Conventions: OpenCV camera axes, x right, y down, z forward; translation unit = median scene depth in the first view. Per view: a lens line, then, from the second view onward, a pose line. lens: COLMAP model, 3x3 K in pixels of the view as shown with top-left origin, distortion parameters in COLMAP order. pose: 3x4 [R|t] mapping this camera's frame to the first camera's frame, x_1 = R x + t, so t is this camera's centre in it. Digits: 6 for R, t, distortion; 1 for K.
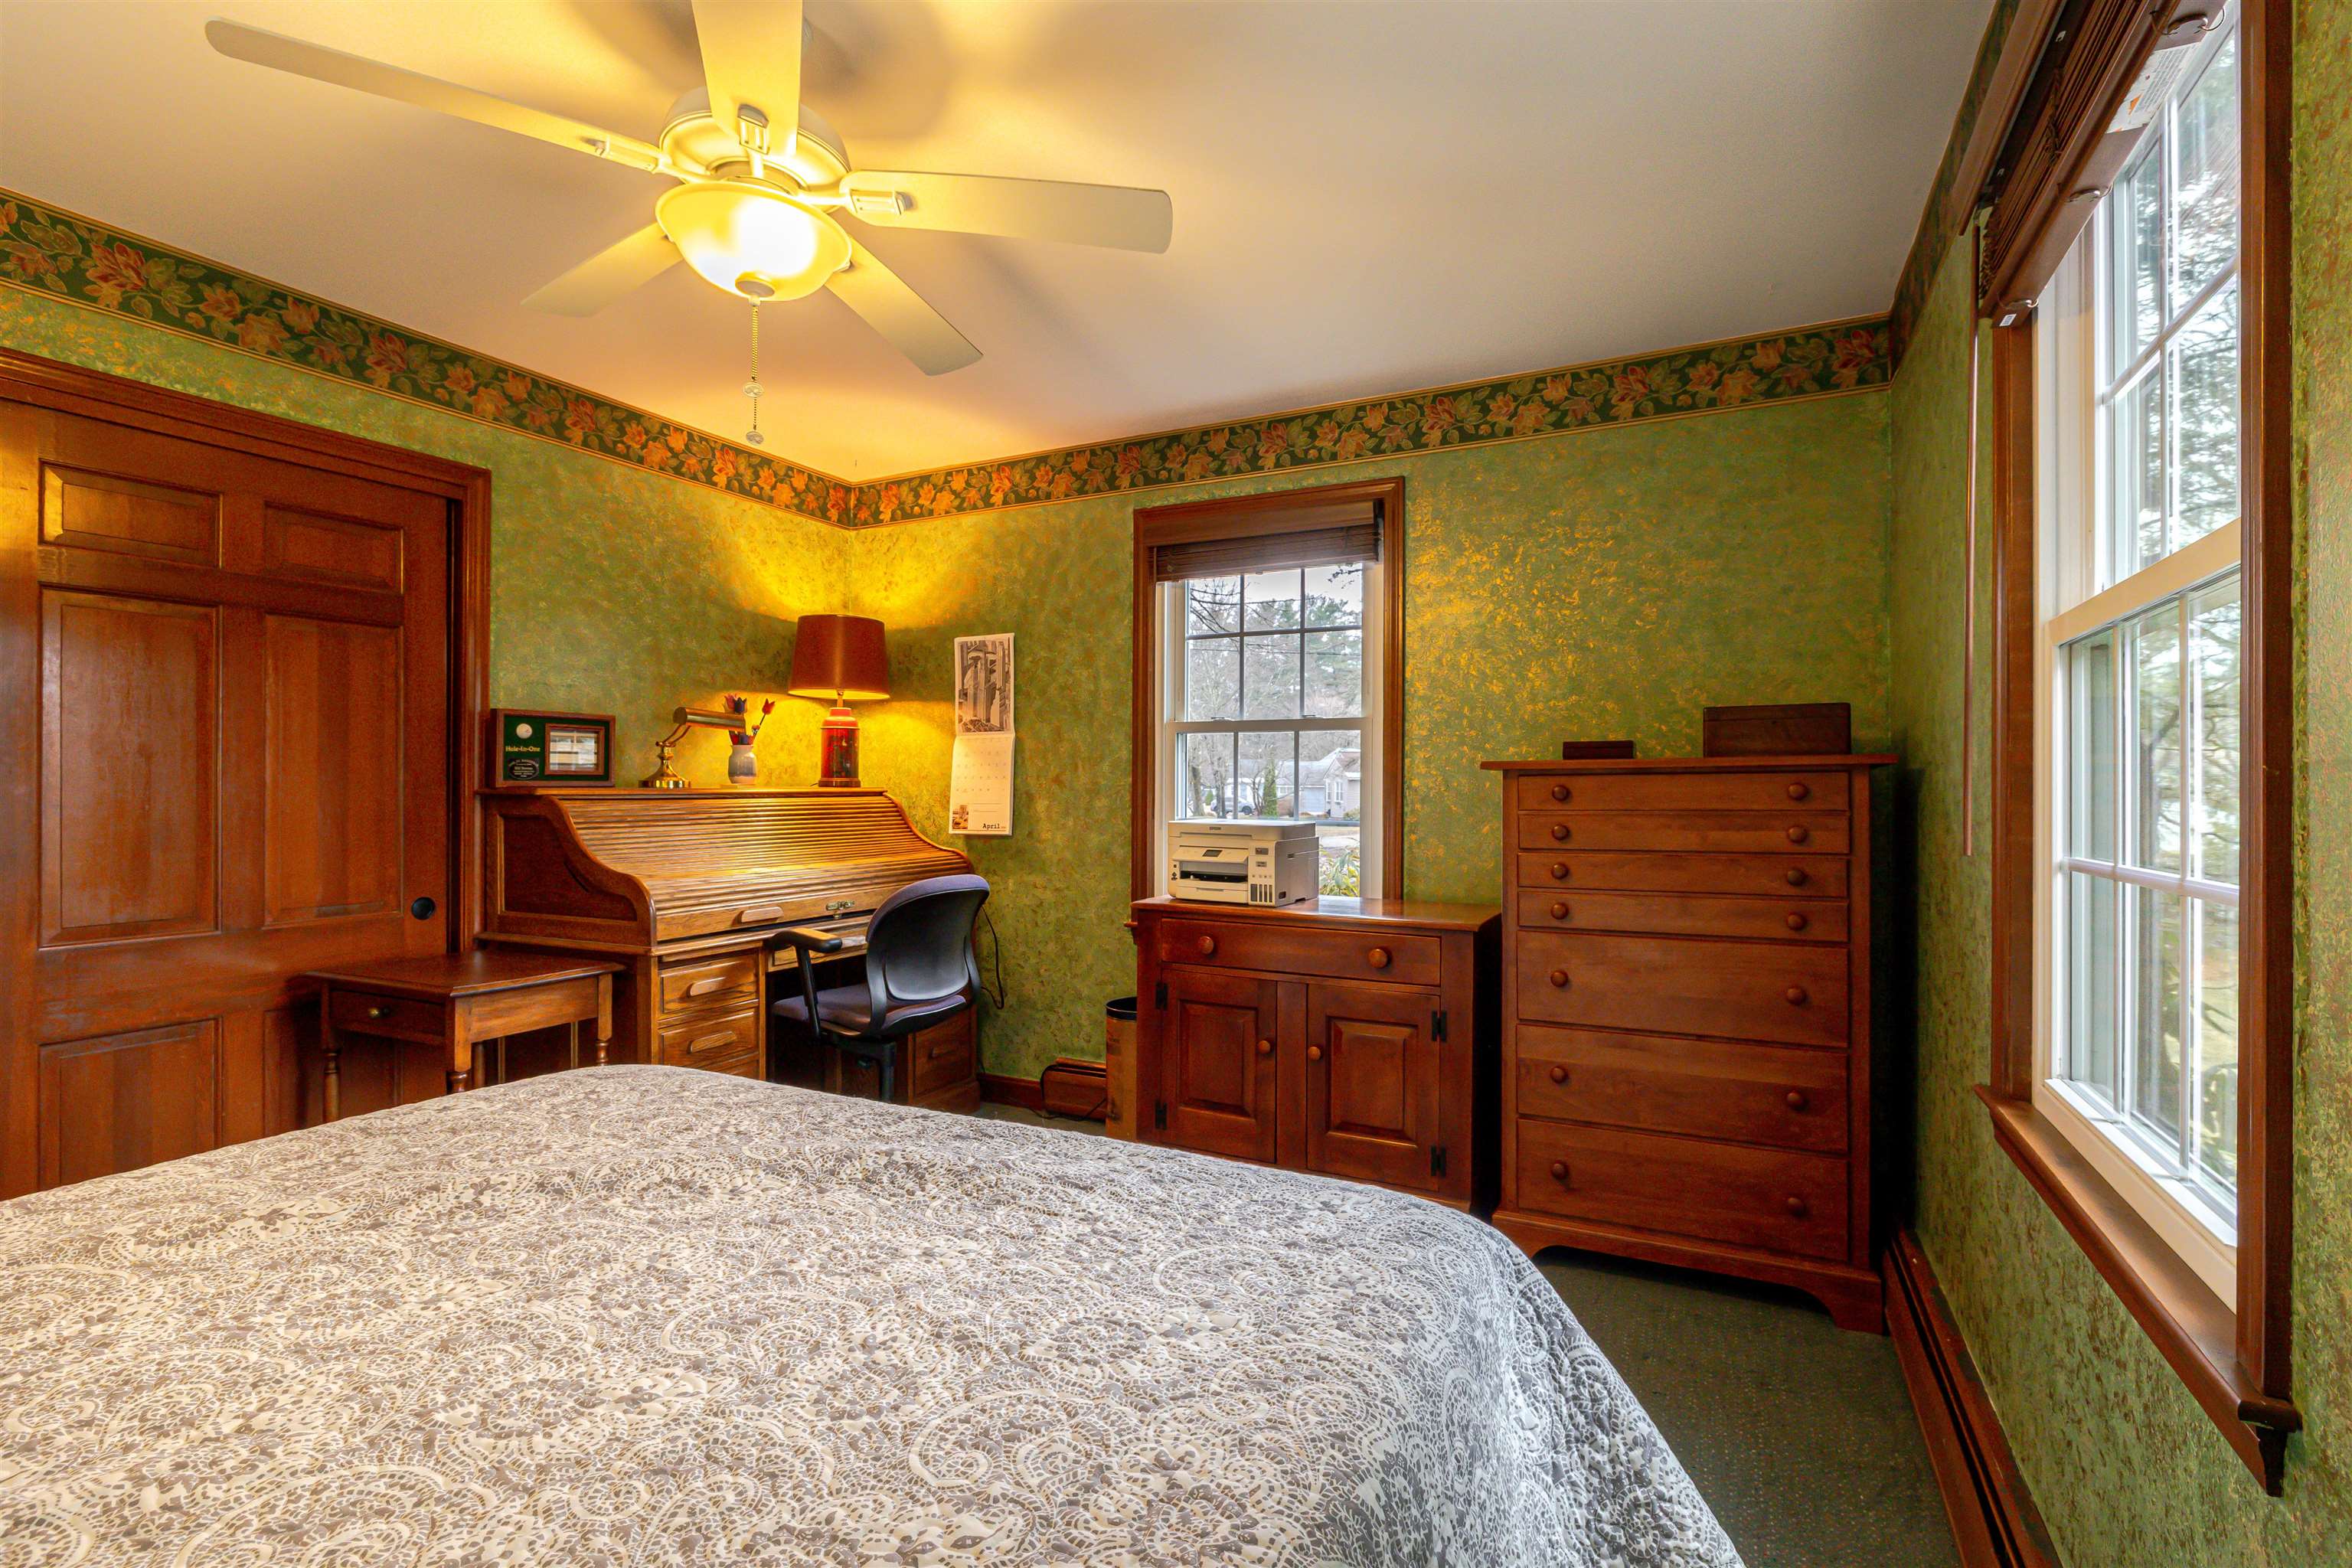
lens RADIAL K [[1093.7, 0, 1181.4], [0, 1093.7, 780.2], [0, 0, 1]] dist [-0.011852, 0.003358]
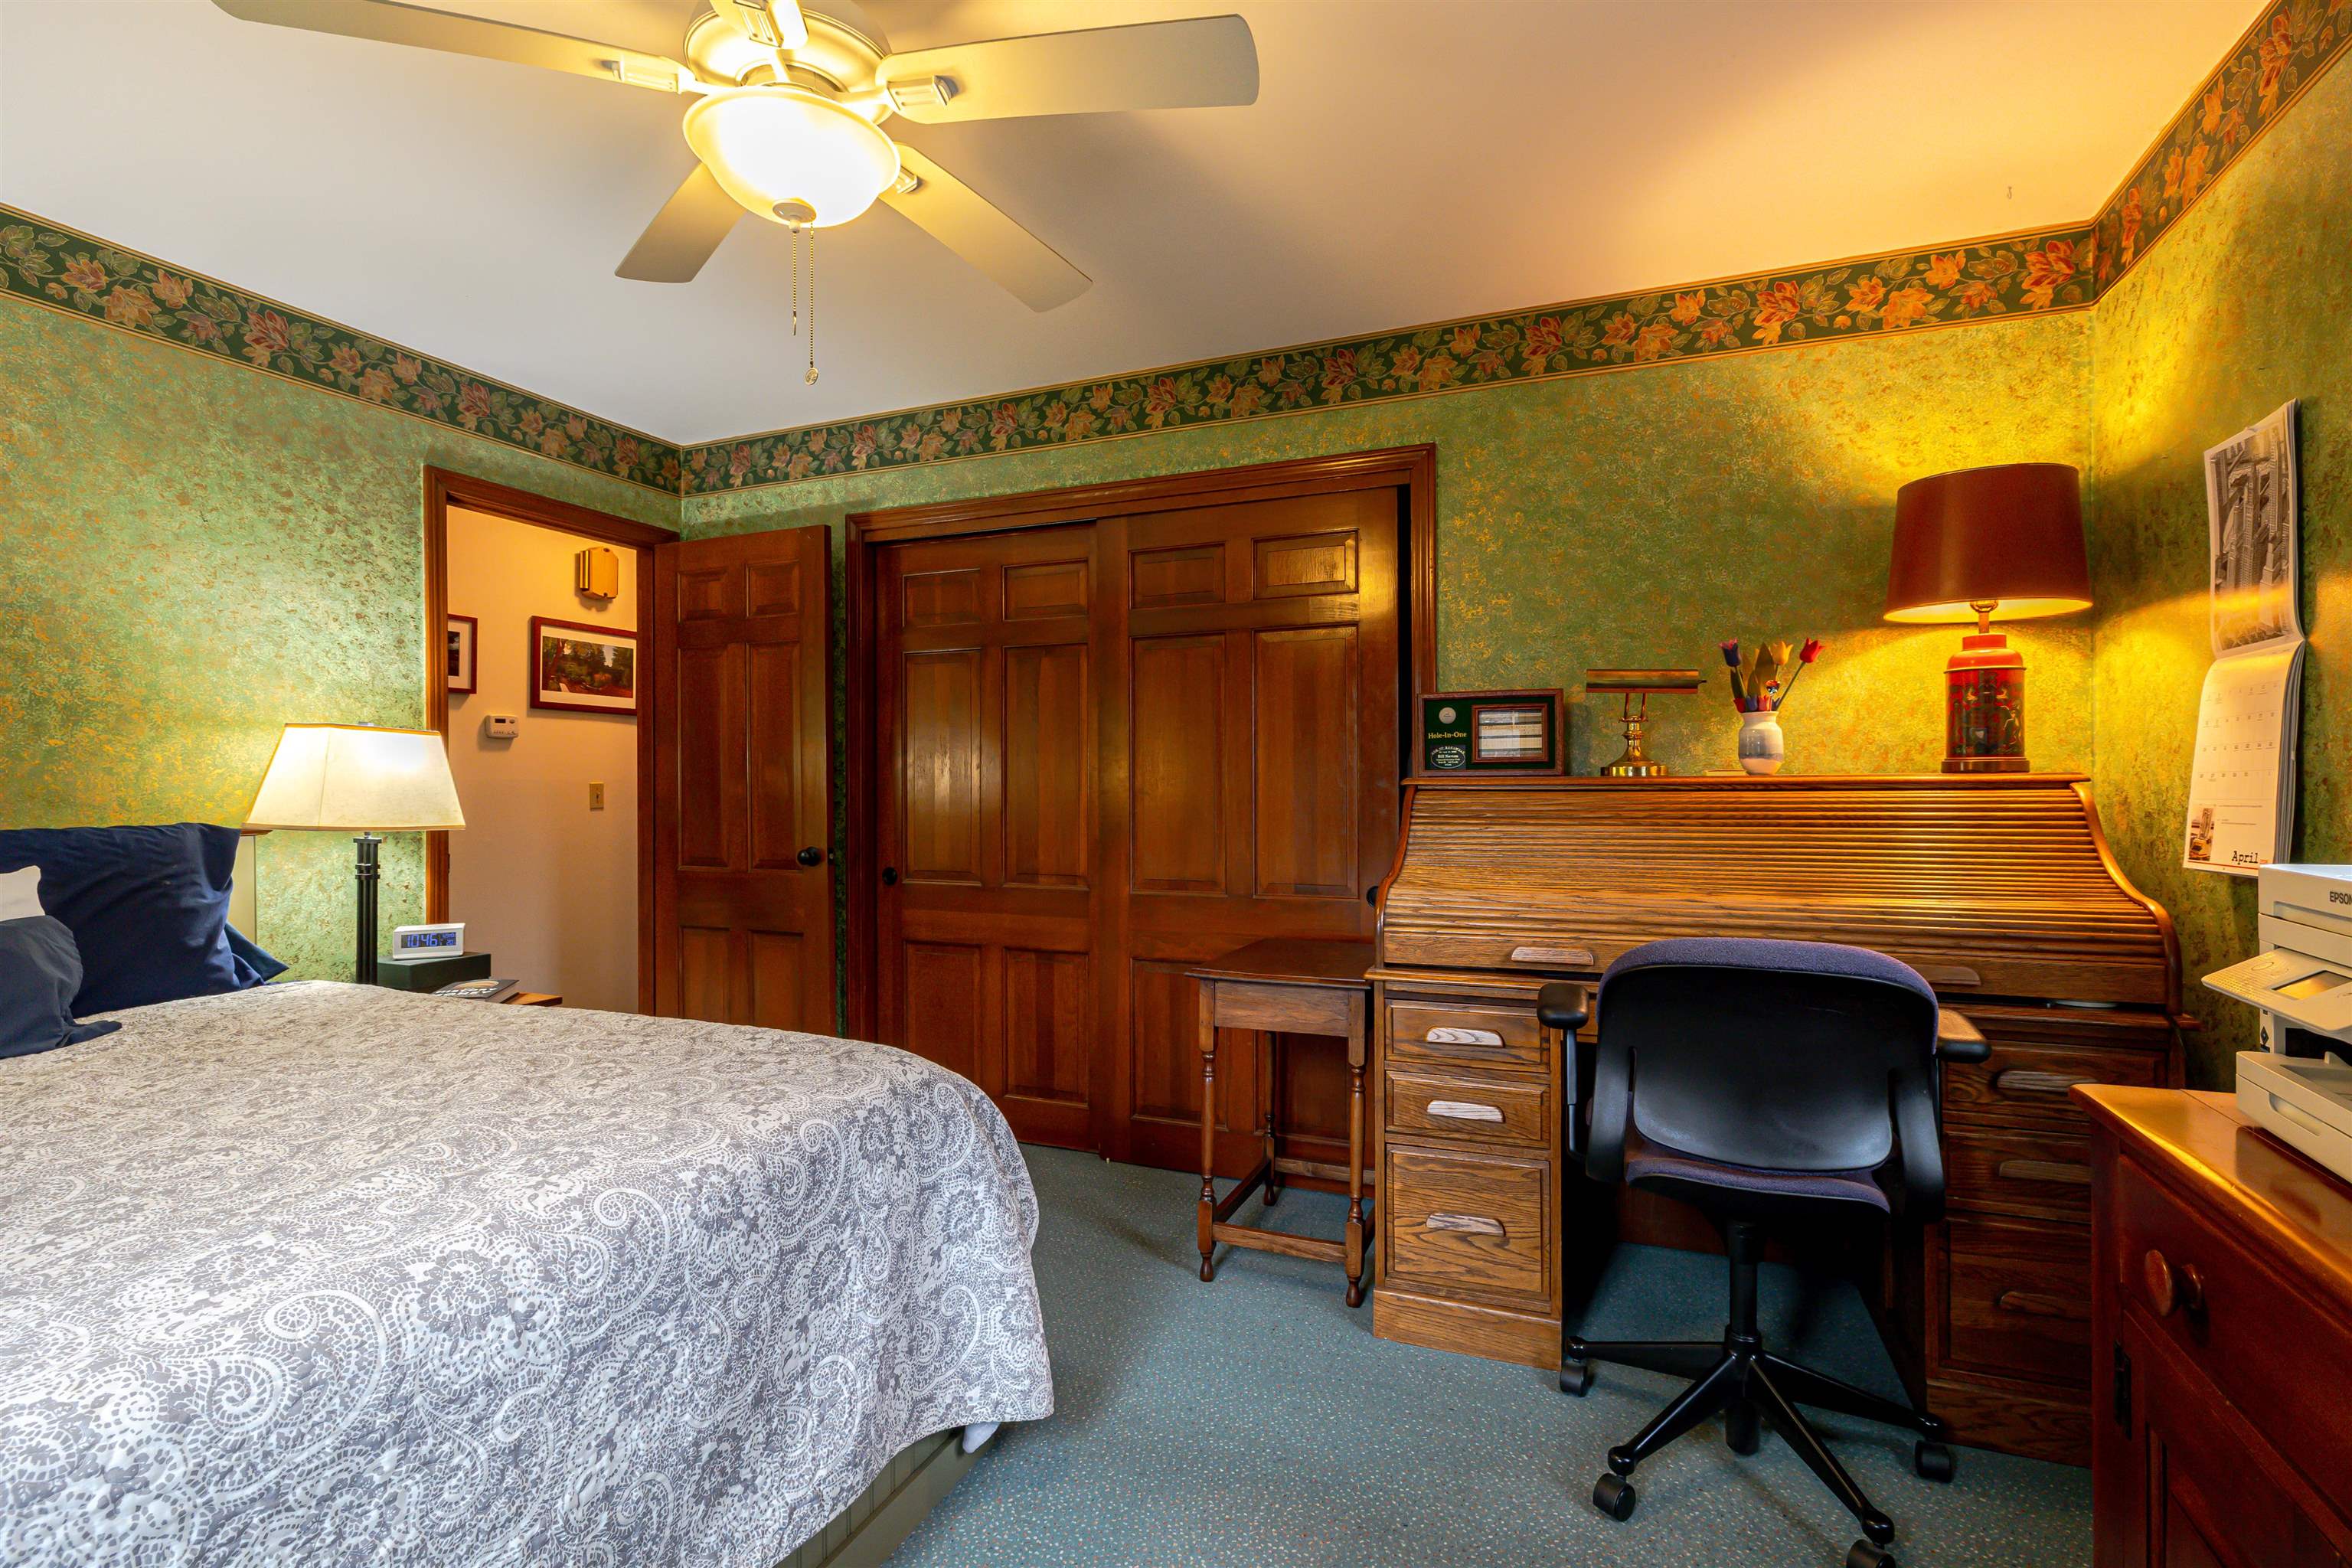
lens RADIAL K [[1093.7, 0, 1181.4], [0, 1093.7, 780.2], [0, 0, 1]] dist [-0.011852, 0.003358]
pose [[0.074986, -0.006738, -0.997162, 0.248402], [0.009687, 0.999935, -0.006028, 0.010656], [0.997138, -0.009207, 0.075047, 0.596362]]
